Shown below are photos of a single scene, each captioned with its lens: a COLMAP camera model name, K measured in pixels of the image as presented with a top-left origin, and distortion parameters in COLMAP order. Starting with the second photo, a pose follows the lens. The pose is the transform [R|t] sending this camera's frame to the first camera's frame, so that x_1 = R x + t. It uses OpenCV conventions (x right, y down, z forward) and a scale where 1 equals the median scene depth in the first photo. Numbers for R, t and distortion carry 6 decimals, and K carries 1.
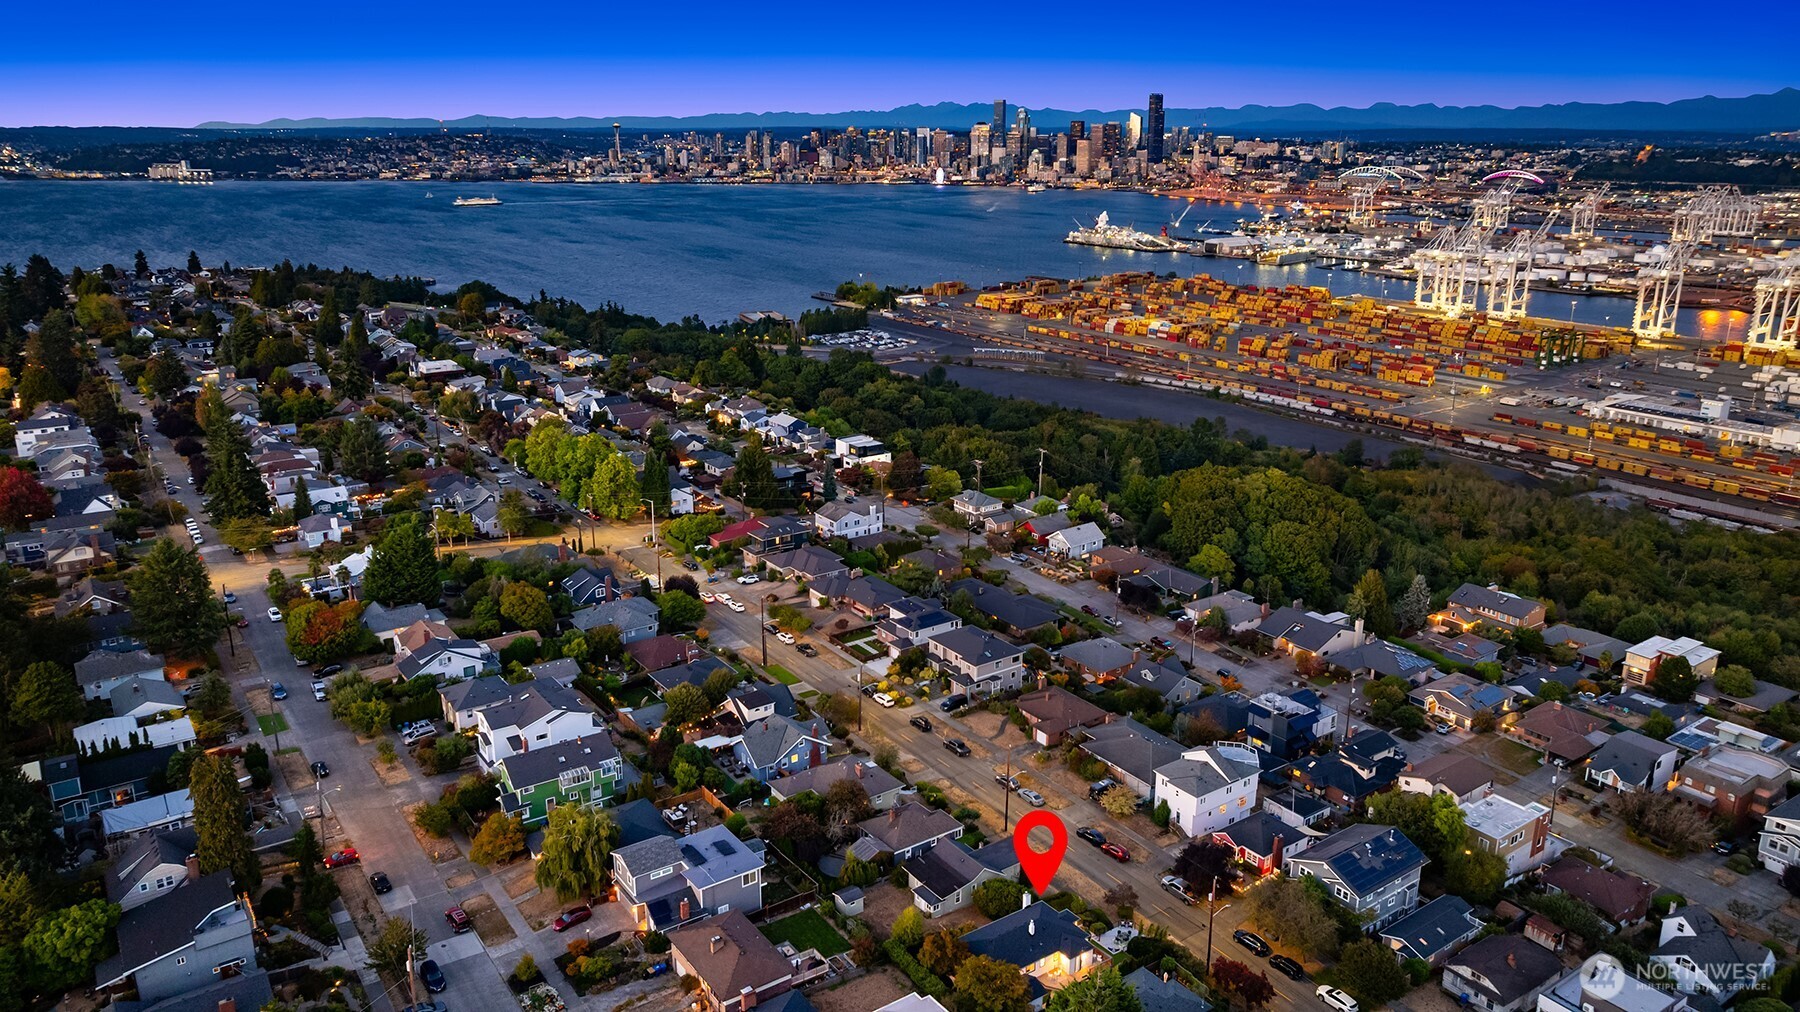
lens RADIAL K [[1261.2, 0, 900.0], [0, 1261.2, 506.0], [0, 0, 1]] dist [-0.050295, 0.055159]
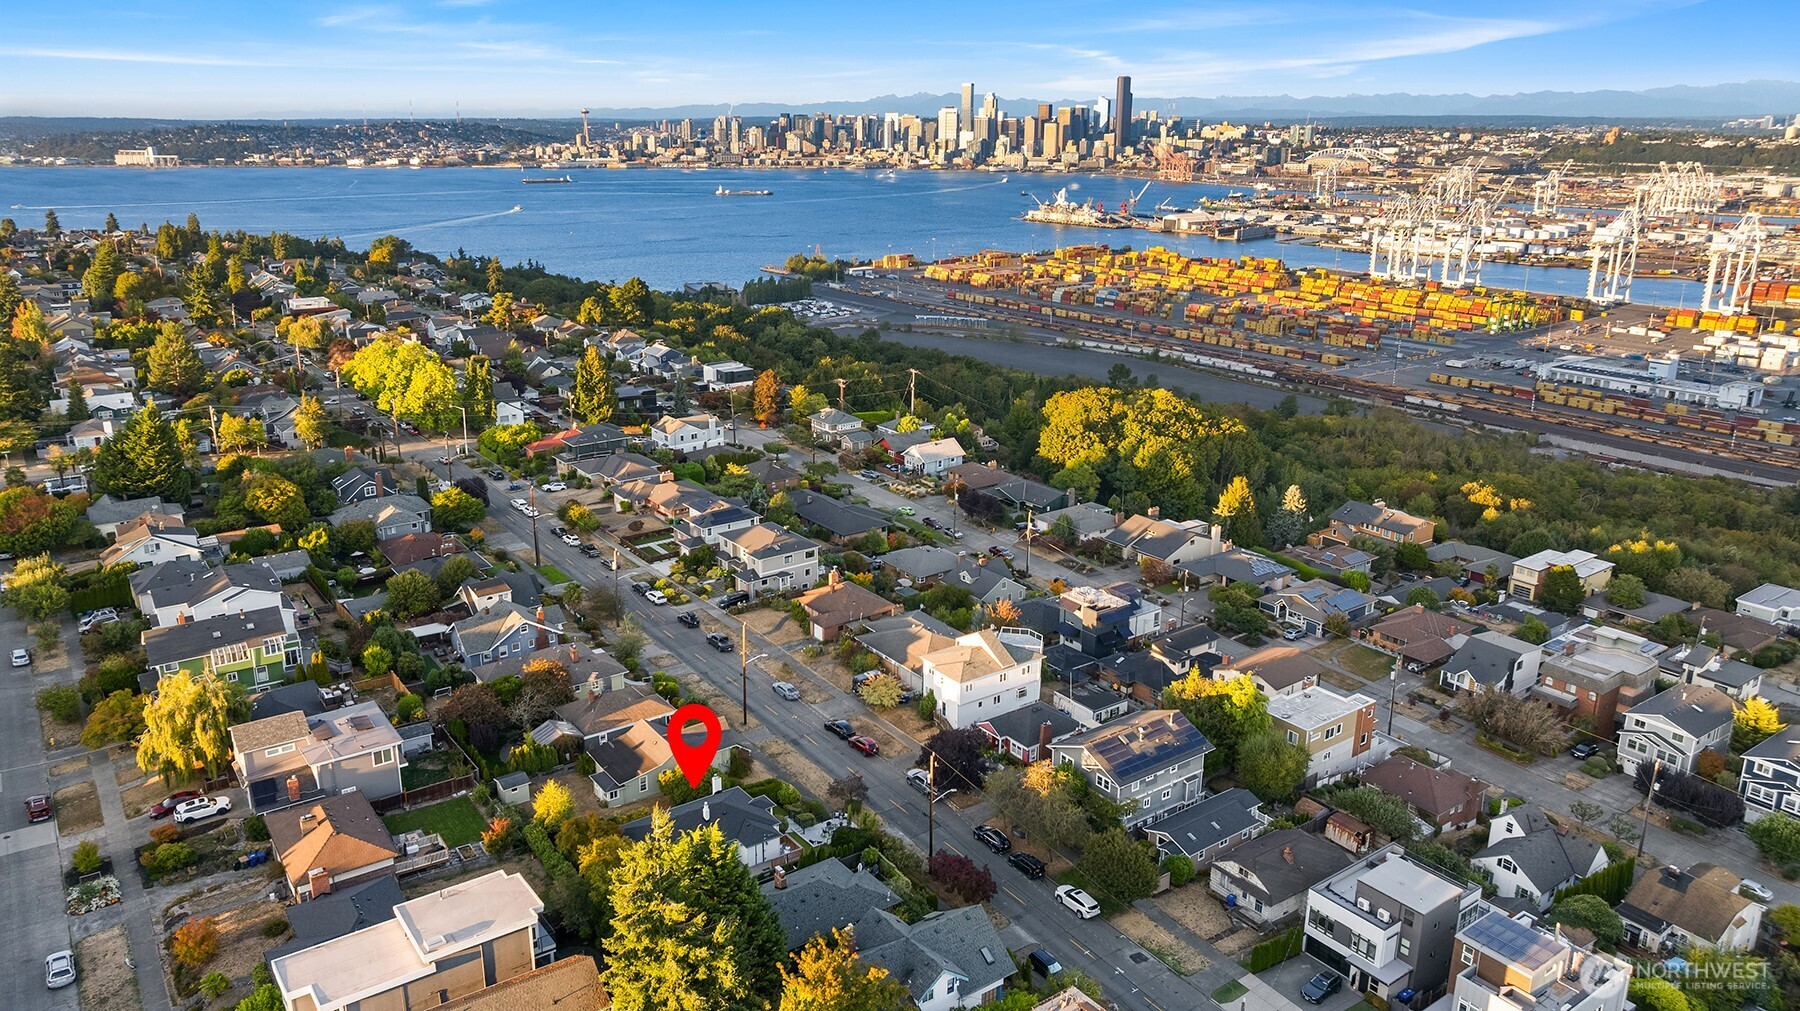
lens RADIAL K [[1255.1, 0, 900.0], [0, 1255.1, 505.5], [0, 0, 1]] dist [-0.042909, 0.036449]
pose [[0.999962, 0.001665, 0.008605, 0.122524], [-0.001657, 0.999998, -0.000954, 0.072557], [-0.008607, 0.000939, 0.999963, 0.091957]]
